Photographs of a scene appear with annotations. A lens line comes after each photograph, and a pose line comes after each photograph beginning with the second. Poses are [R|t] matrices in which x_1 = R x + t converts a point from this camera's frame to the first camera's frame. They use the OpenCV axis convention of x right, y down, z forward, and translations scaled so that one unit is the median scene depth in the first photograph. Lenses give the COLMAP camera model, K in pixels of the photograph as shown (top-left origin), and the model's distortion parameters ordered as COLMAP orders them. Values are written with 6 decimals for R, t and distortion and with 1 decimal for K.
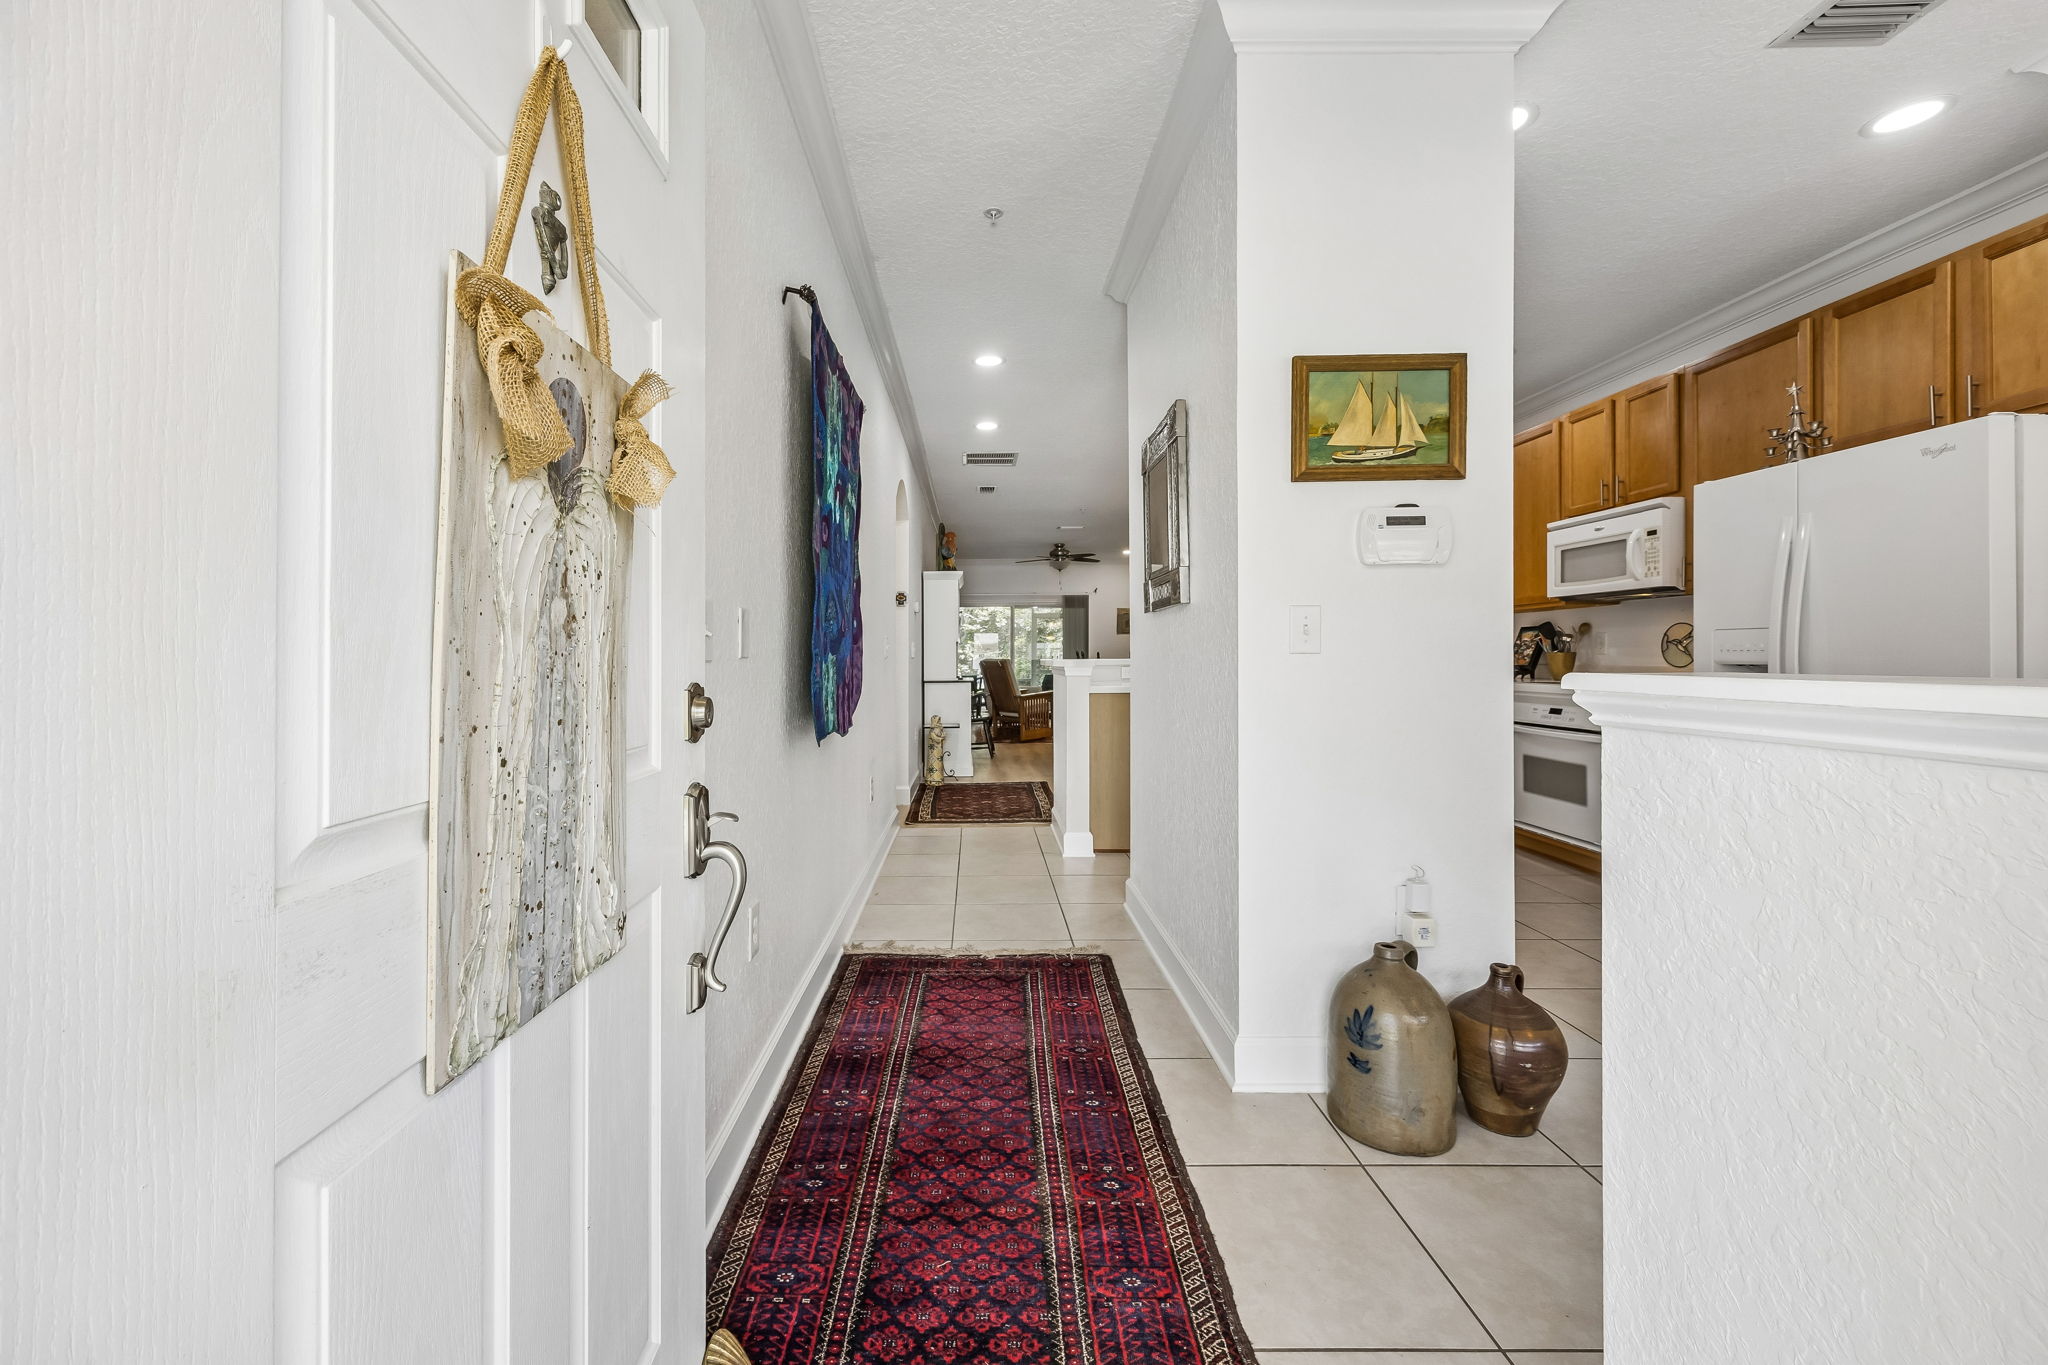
lens RADIAL K [[792.4, 0, 956.1], [0, 792.4, 656.0], [0, 0, 1]] dist [0.000277, 0.000004]
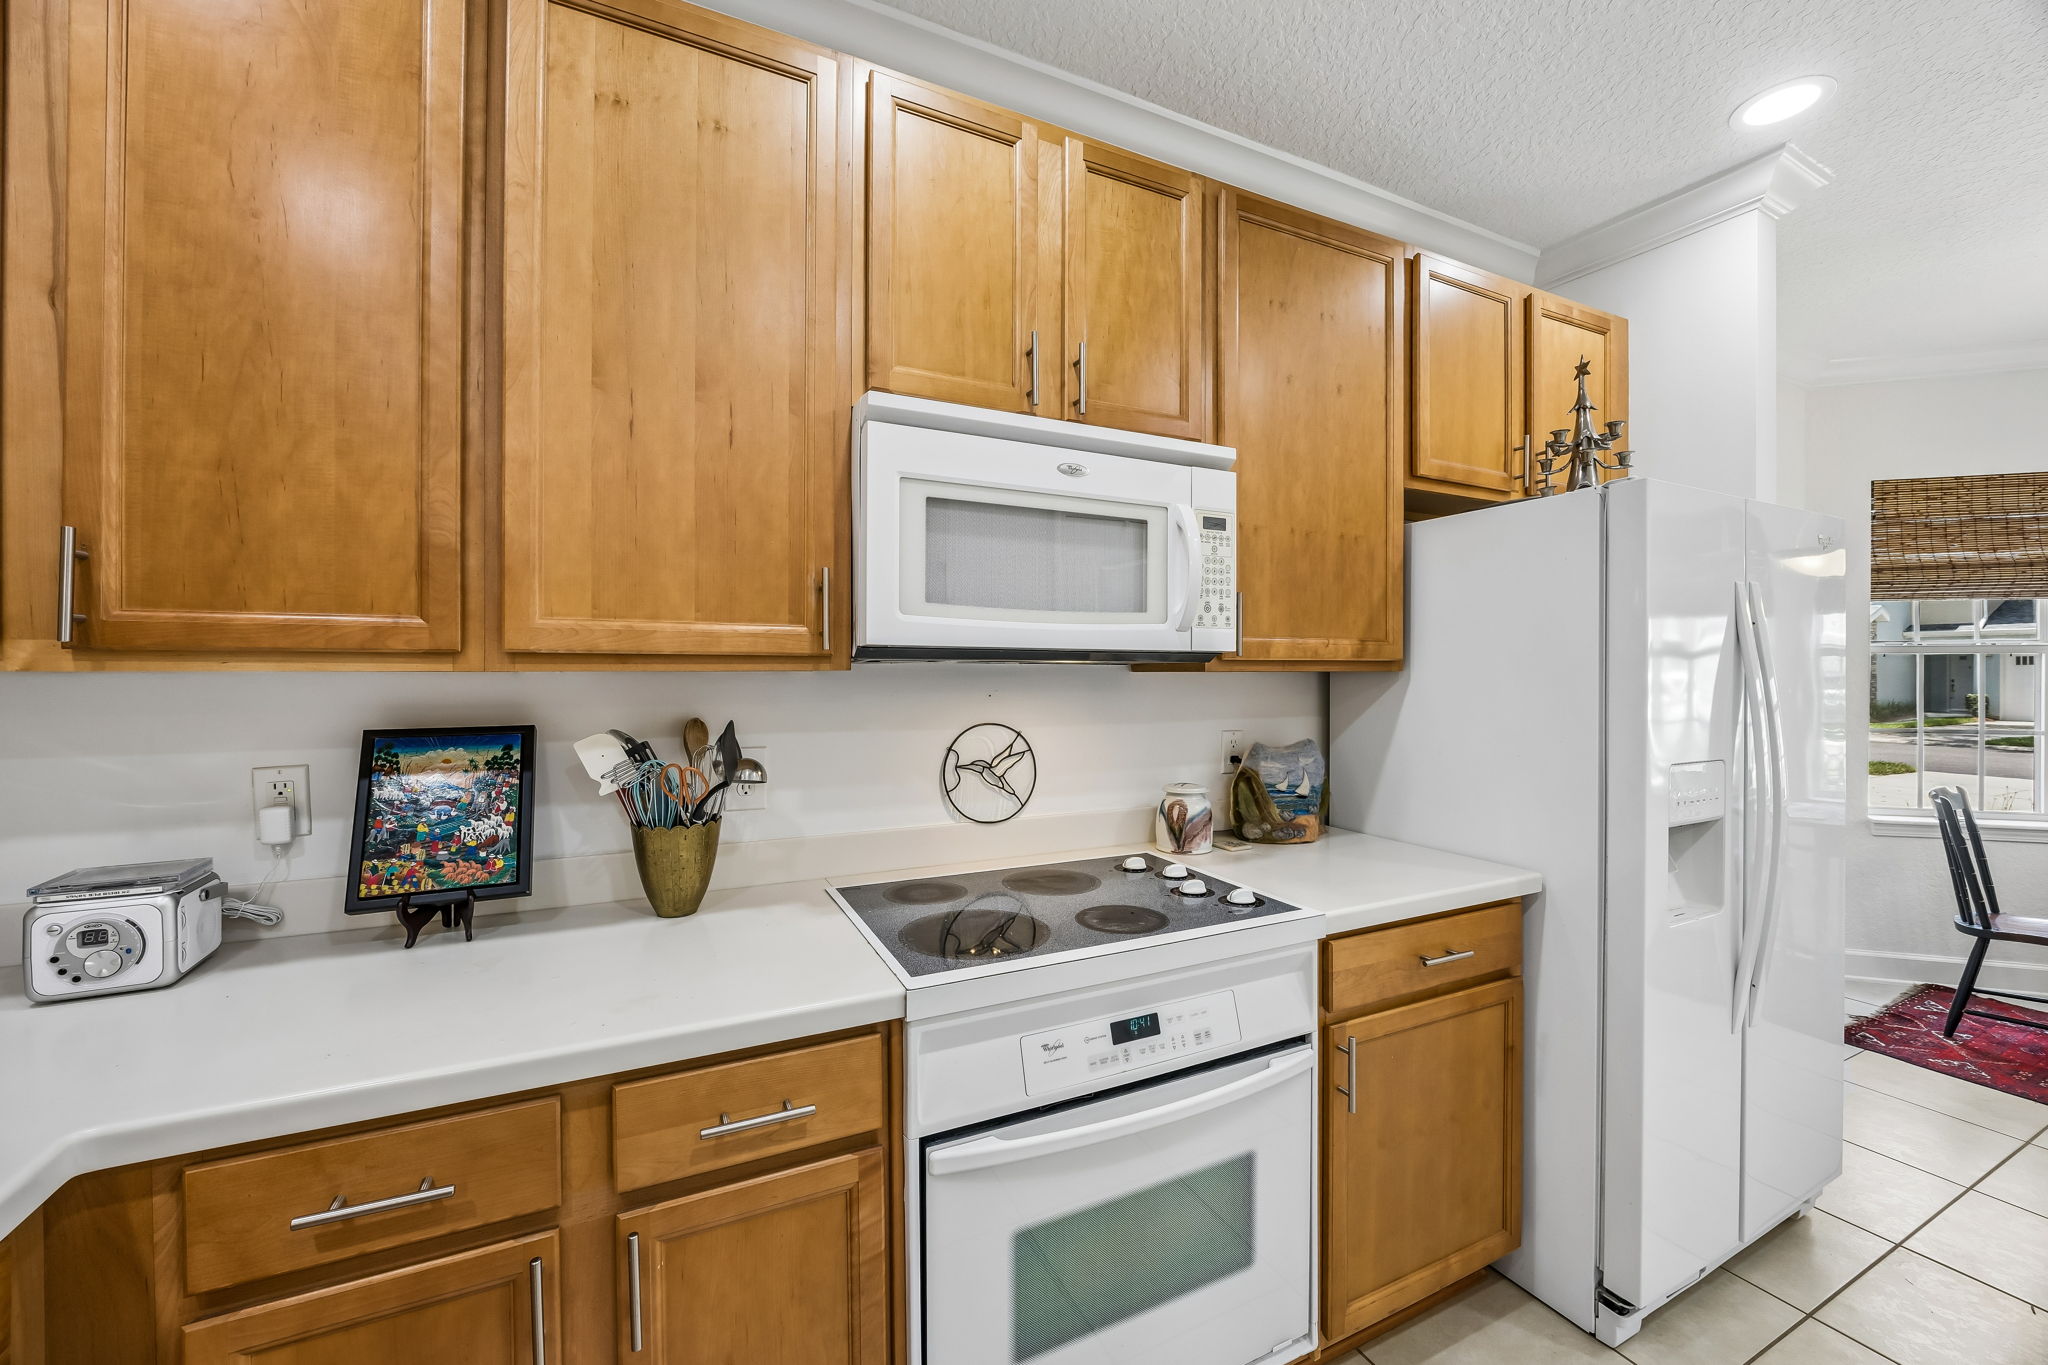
lens RADIAL K [[801.4, 0, 1030.4], [0, 801.4, 676.0], [0, 0, 1]] dist [-0.010361, -0.000326]
pose [[-0.465793, 0.004532, 0.884882, 0.494592], [0.001541, 0.999990, -0.004310, -0.065334], [-0.884892, -0.000644, -0.465795, 1.168552]]
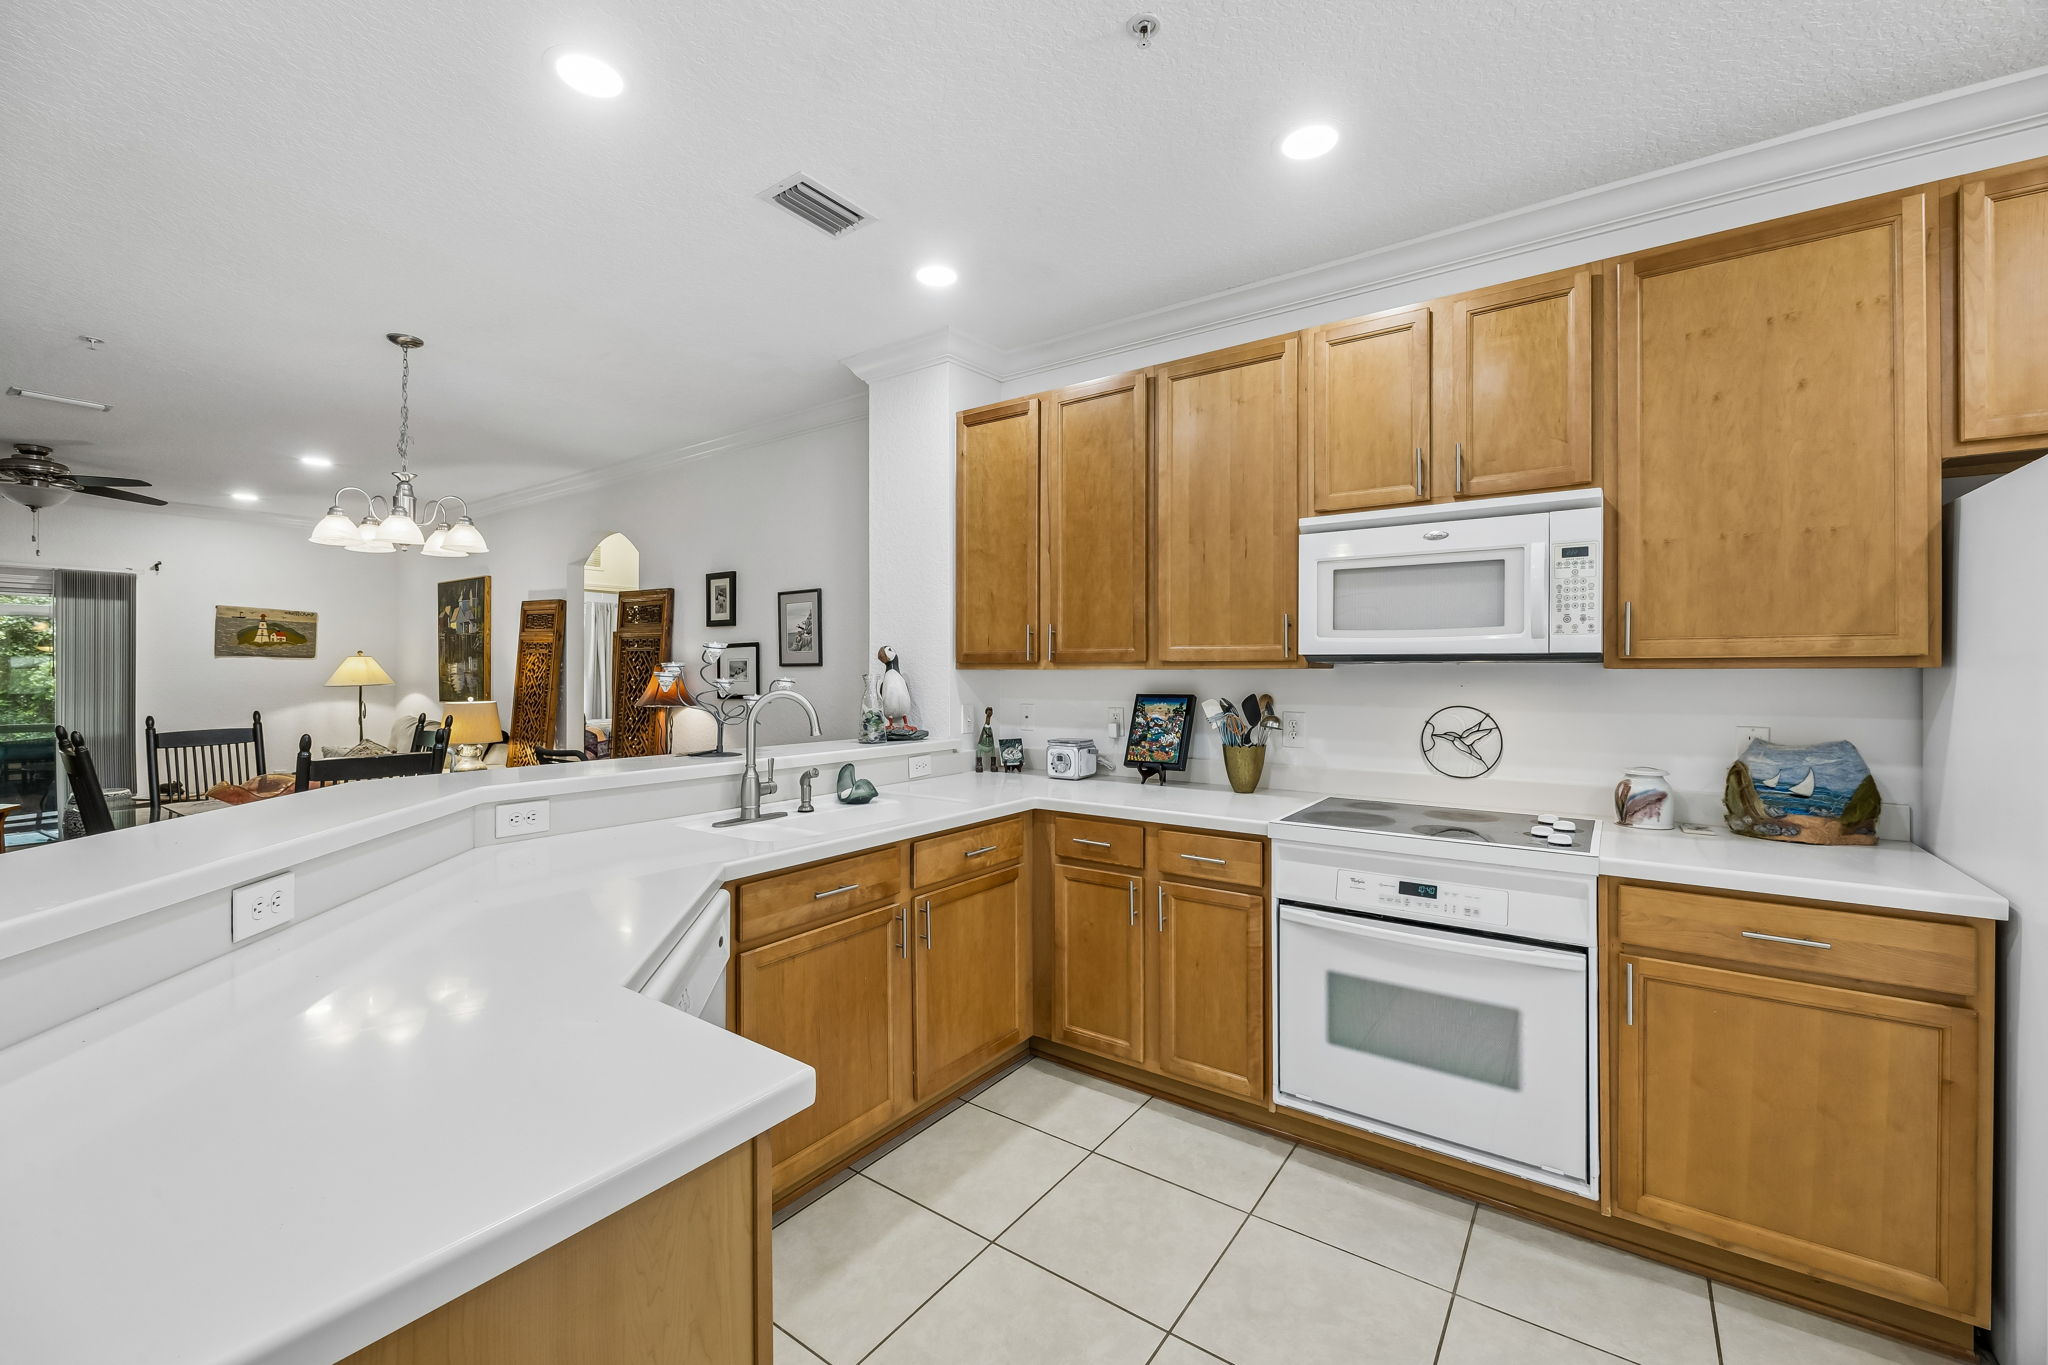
lens RADIAL K [[828.2, 0, 1021.5], [0, 828.2, 661.3], [0, 0, 1]] dist [0.000163, -0.000029]
pose [[0.560931, 0.016797, 0.827692, 0.182233], [-0.005791, 0.999849, -0.016366, -0.063122], [-0.827842, 0.004387, 0.560944, 0.904286]]
